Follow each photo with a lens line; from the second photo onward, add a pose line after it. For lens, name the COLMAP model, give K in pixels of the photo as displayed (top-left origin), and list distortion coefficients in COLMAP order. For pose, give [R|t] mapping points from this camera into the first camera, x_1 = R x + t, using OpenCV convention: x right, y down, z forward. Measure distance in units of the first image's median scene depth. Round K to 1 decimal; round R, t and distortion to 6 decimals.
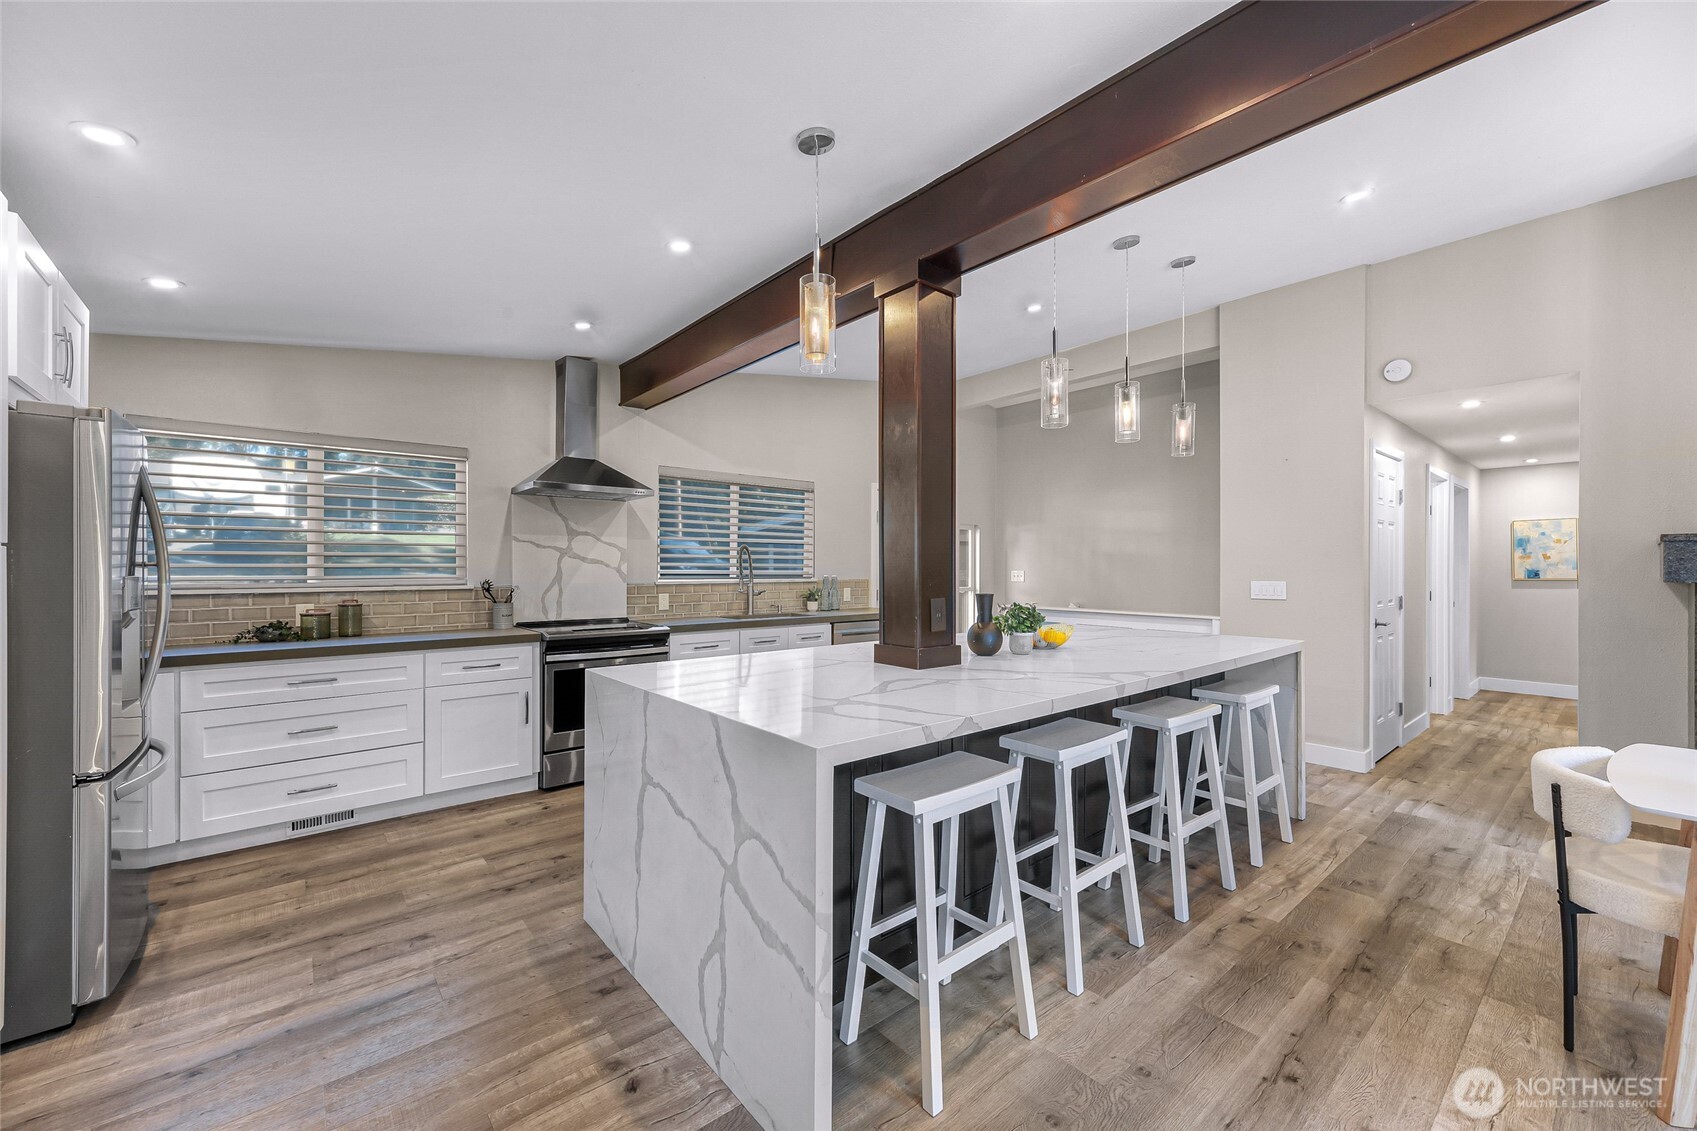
lens RADIAL K [[665.4, 0, 848.5], [0, 665.4, 565.5], [0, 0, 1]] dist [0.001319, 0.000134]
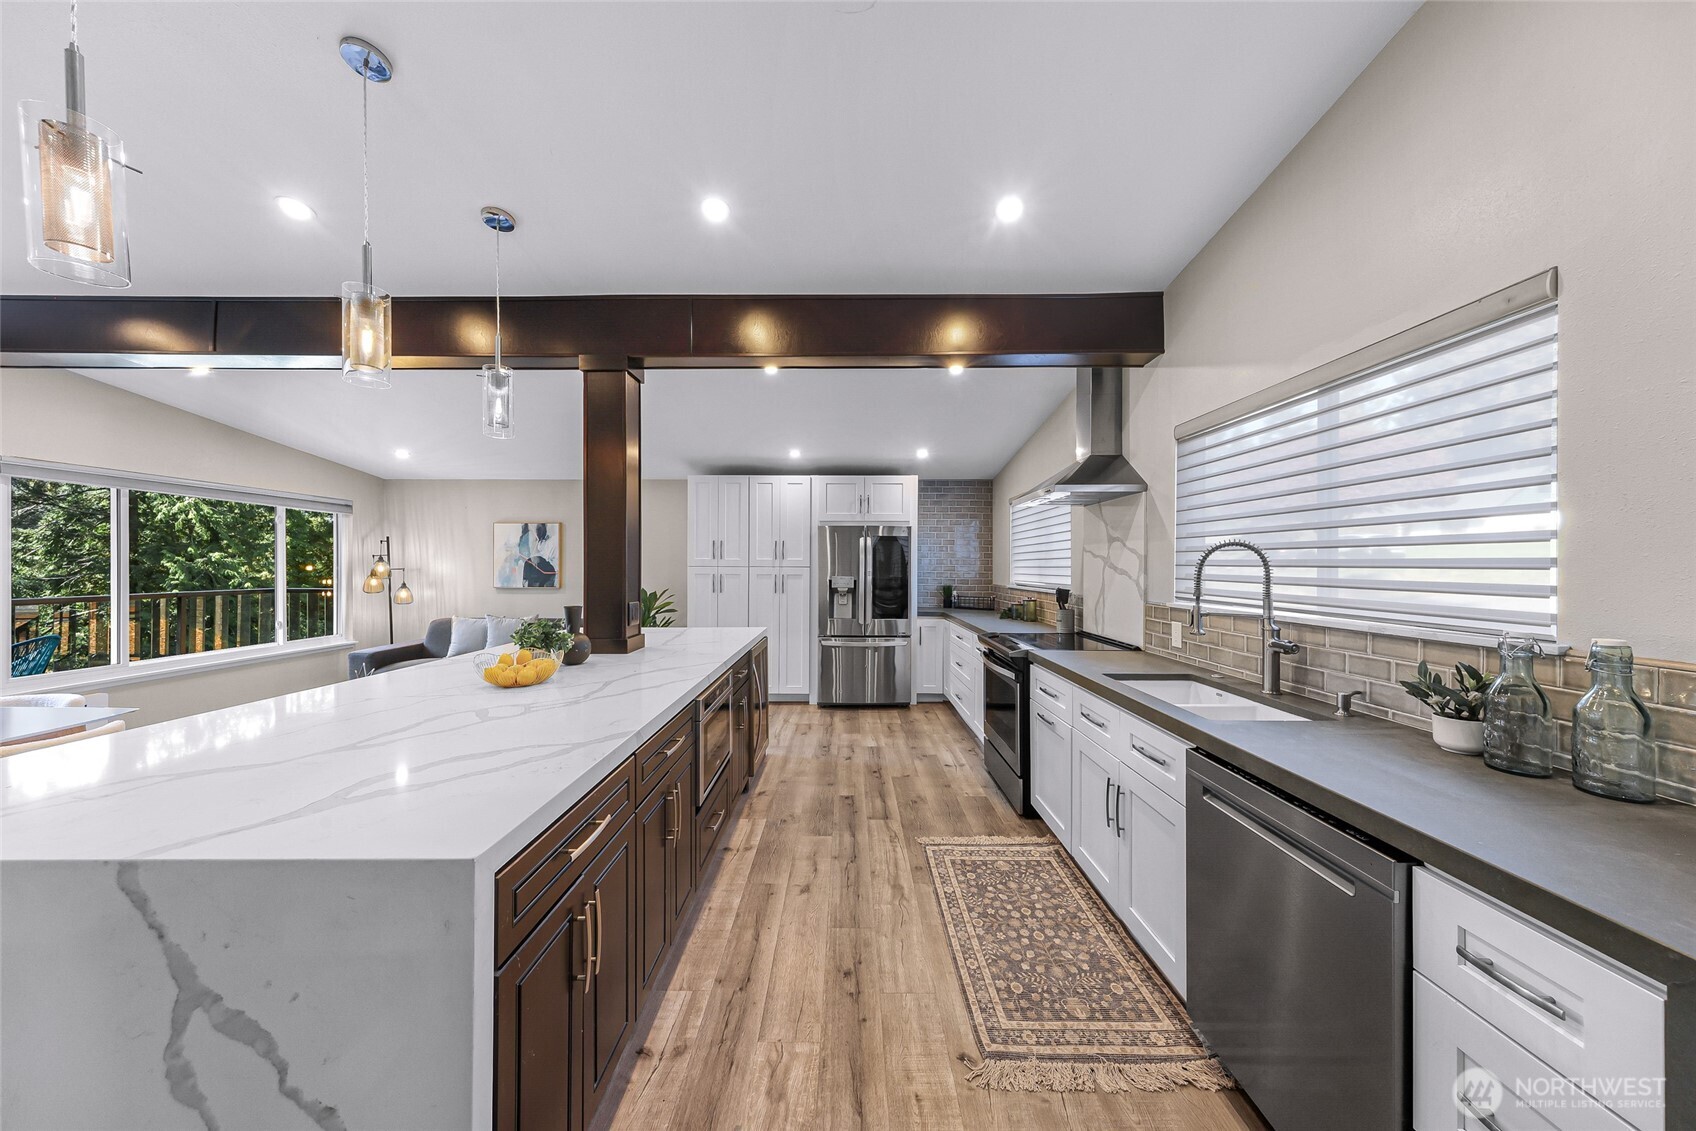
lens RADIAL K [[551.3, 0, 848.0], [0, 551.3, 565.5], [0, 0, 1]] dist [0.006908, 0.000072]
pose [[-0.648291, -0.001851, -0.761391, 0.388272], [-0.000815, 0.999998, -0.001737, -0.012873], [0.761393, -0.000506, -0.648291, 1.238258]]
